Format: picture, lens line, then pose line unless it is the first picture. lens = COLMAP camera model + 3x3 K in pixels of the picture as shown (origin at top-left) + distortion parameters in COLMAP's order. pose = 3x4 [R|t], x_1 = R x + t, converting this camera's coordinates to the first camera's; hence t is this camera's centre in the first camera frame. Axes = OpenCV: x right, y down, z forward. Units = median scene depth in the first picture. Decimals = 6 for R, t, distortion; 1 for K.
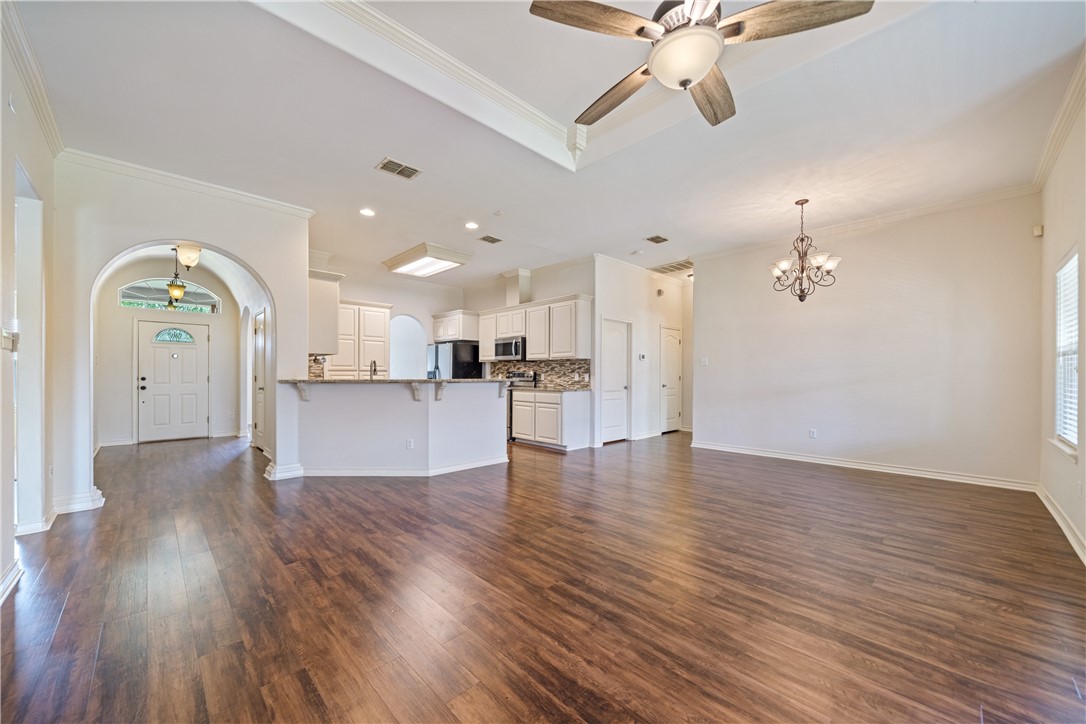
lens RADIAL K [[405.7, 0, 540.9], [0, 405.7, 374.0], [0, 0, 1]] dist [-0.002475, -0.000103]
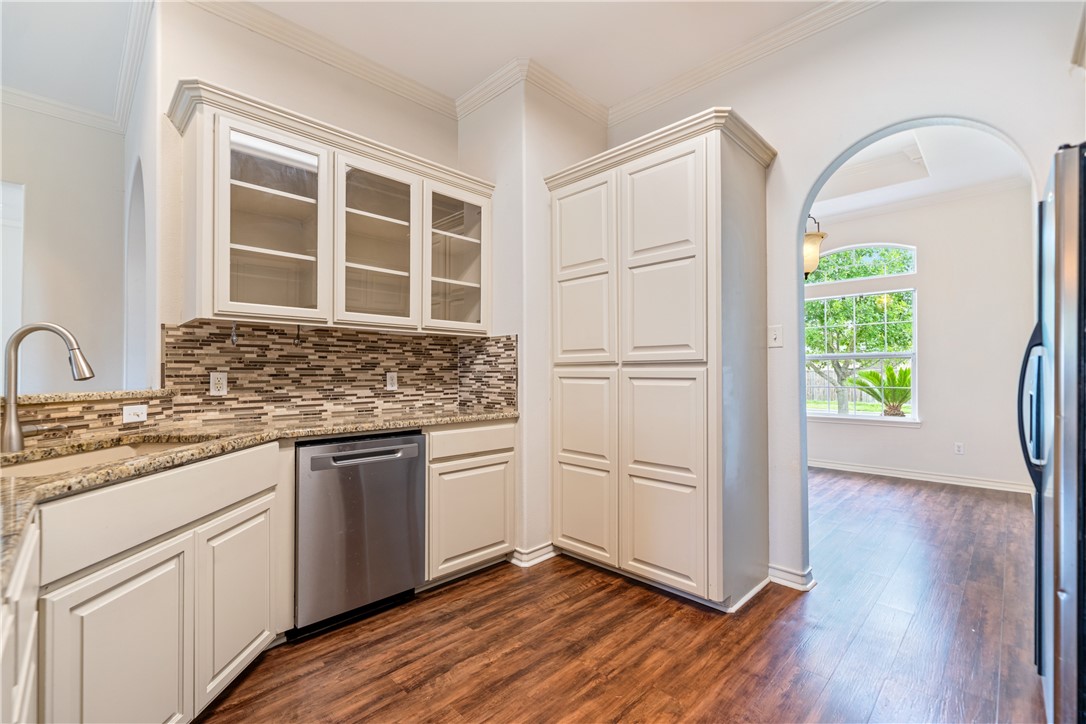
lens RADIAL K [[467.0, 0, 539.2], [0, 467.0, 365.3], [0, 0, 1]] dist [0.000690, 0.000131]
pose [[0.009484, -0.014067, -0.999856, -0.120405], [0.002615, 0.999898, -0.014043, -0.003778], [0.999952, -0.002481, 0.009520, 1.461303]]
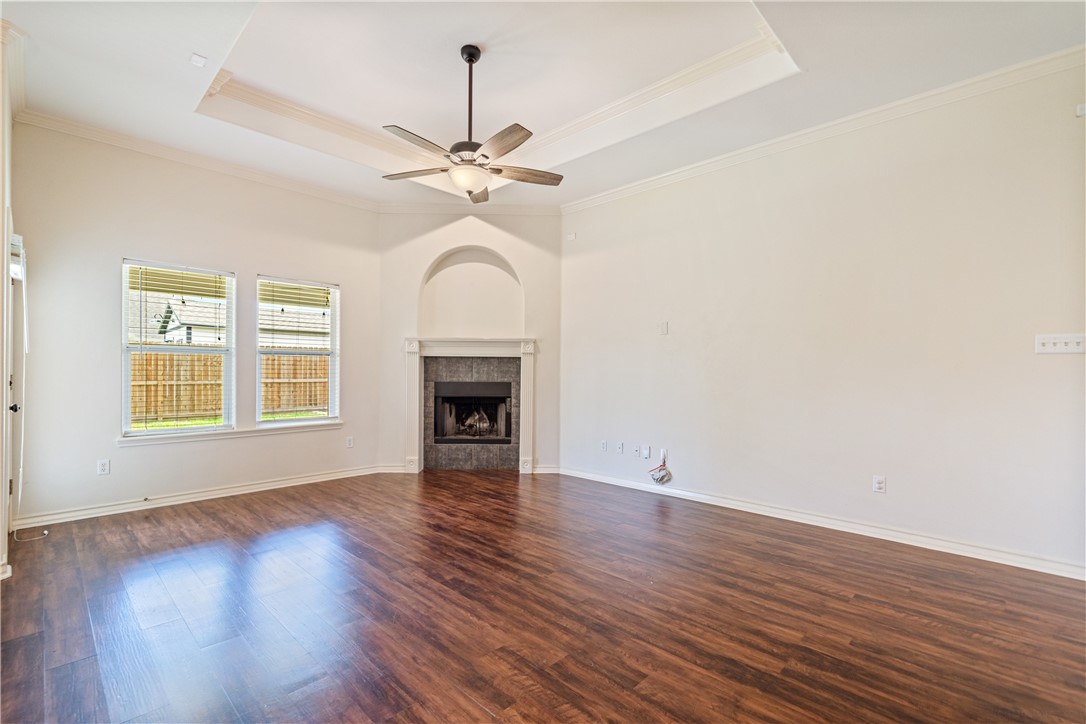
lens RADIAL K [[484.1, 0, 540.3], [0, 484.1, 371.8], [0, 0, 1]] dist [0.002365, 0.000191]
pose [[-0.999541, -0.007267, -0.029403, 0.047253], [-0.007349, 0.999969, 0.002702, -0.002969], [0.029383, 0.002916, -0.999564, 1.128120]]
